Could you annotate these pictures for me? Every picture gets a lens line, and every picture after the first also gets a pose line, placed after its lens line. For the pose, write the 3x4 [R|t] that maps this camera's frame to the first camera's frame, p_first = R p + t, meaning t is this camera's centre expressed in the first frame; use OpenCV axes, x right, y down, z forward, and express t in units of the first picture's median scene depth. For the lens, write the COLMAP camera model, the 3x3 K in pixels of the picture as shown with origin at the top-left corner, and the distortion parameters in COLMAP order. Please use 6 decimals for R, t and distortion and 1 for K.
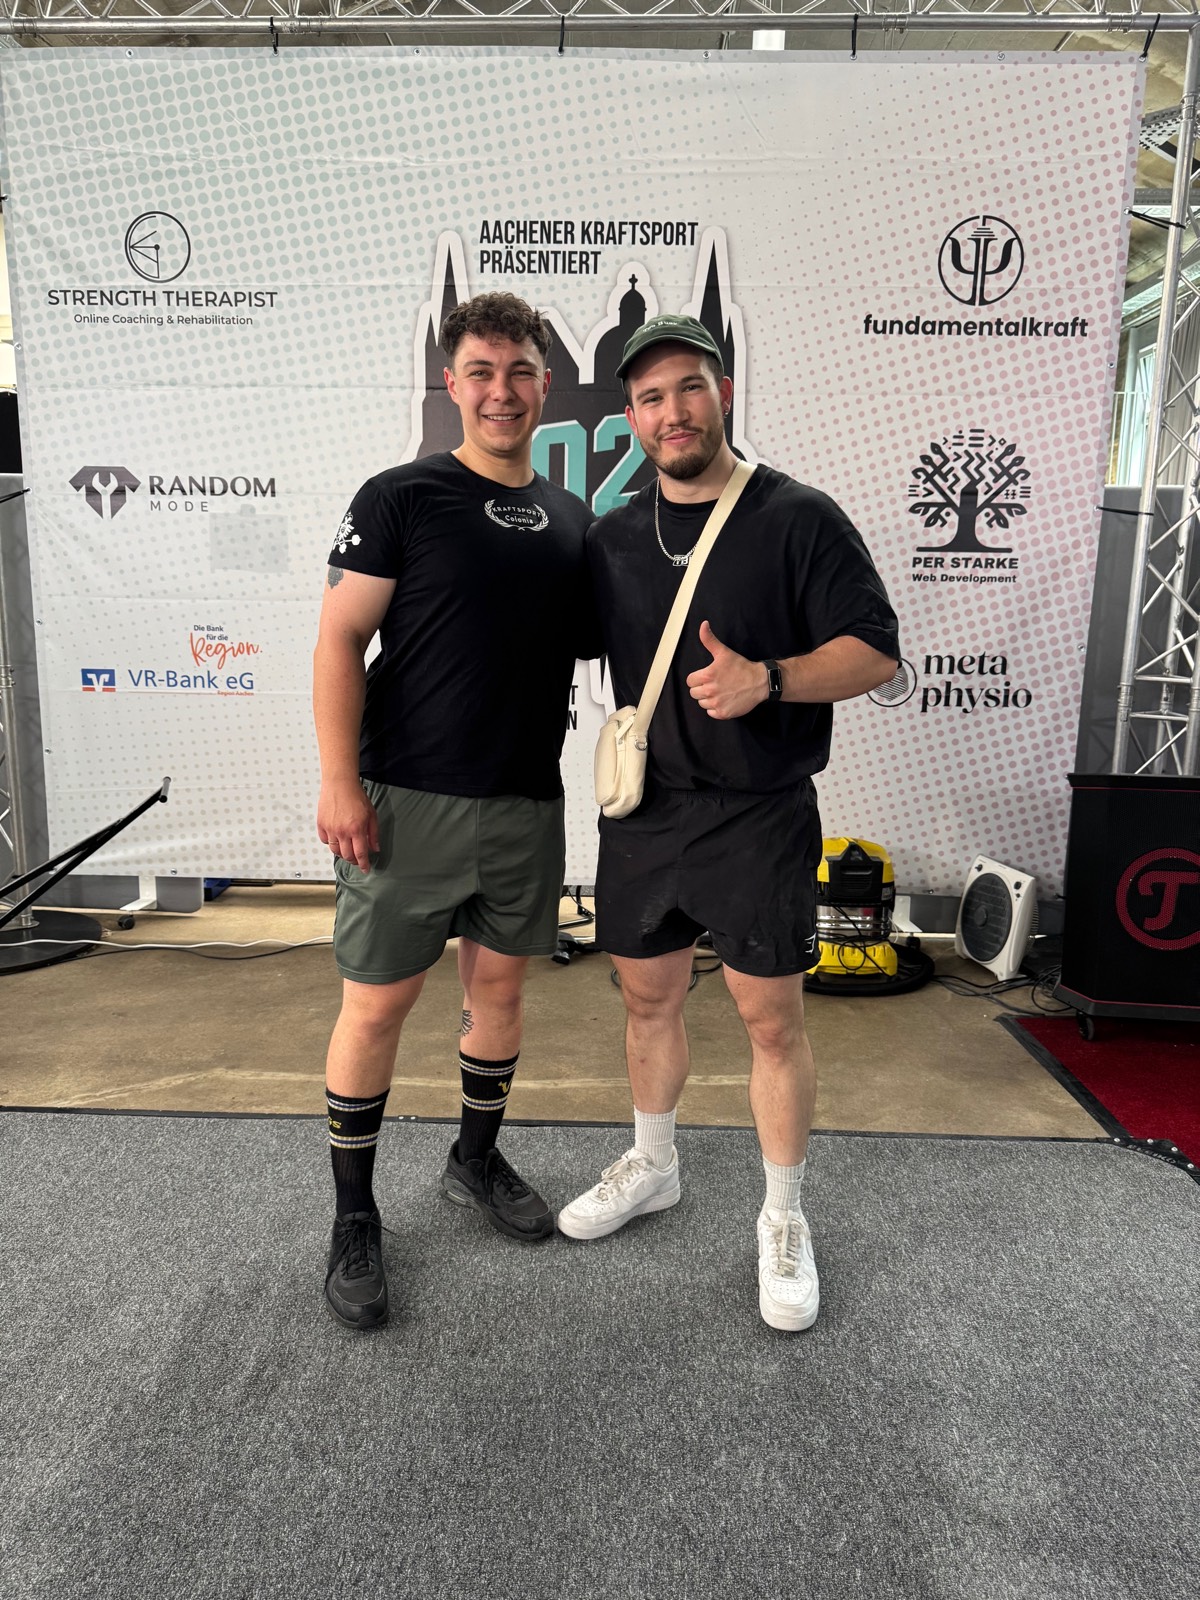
lens RADIAL K [[1117.5, 0, 598.2], [0, 1117.5, 791.9], [0, 0, 1]] dist [-0.043860, 0.004832]
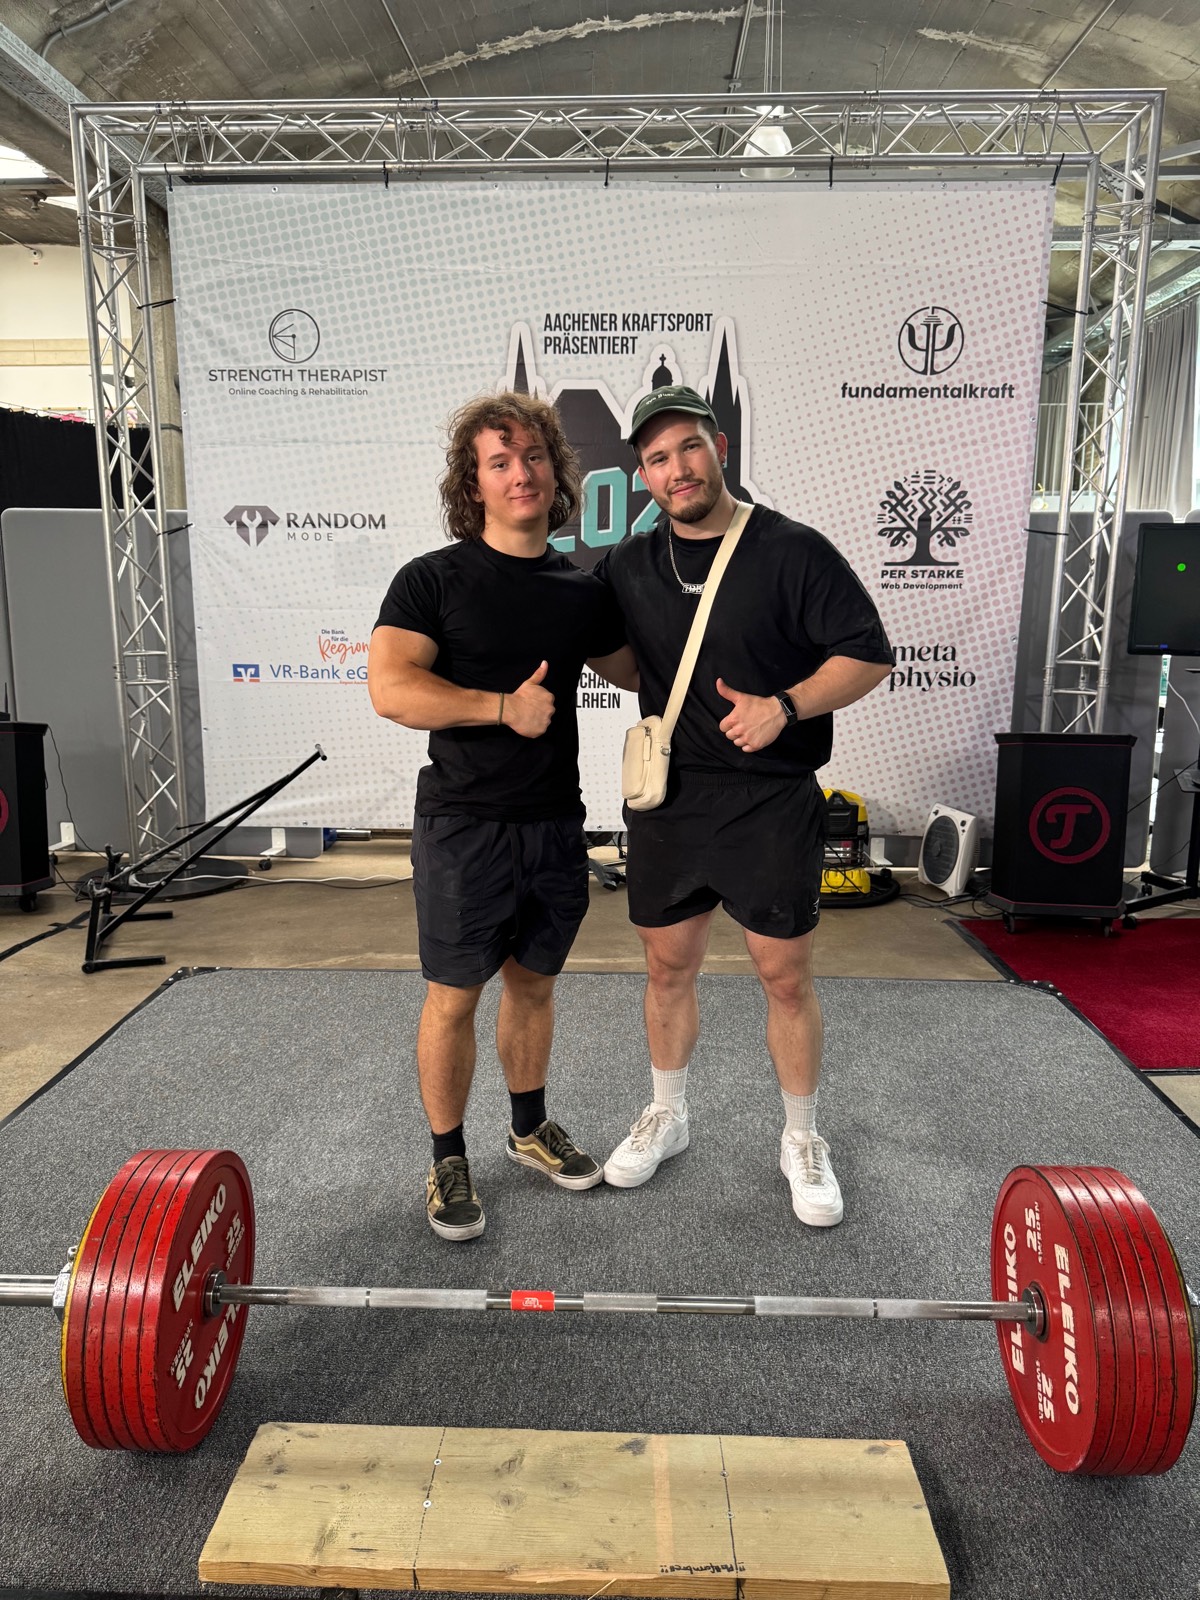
lens RADIAL K [[1117.5, 0, 599.8], [0, 1117.5, 812.3], [0, 0, 1]] dist [-0.043860, 0.004832]
pose [[0.999897, -0.009842, -0.010434, -0.033450], [0.010036, 0.999775, 0.018686, 0.043397], [0.010248, -0.018789, 0.999771, -0.306529]]
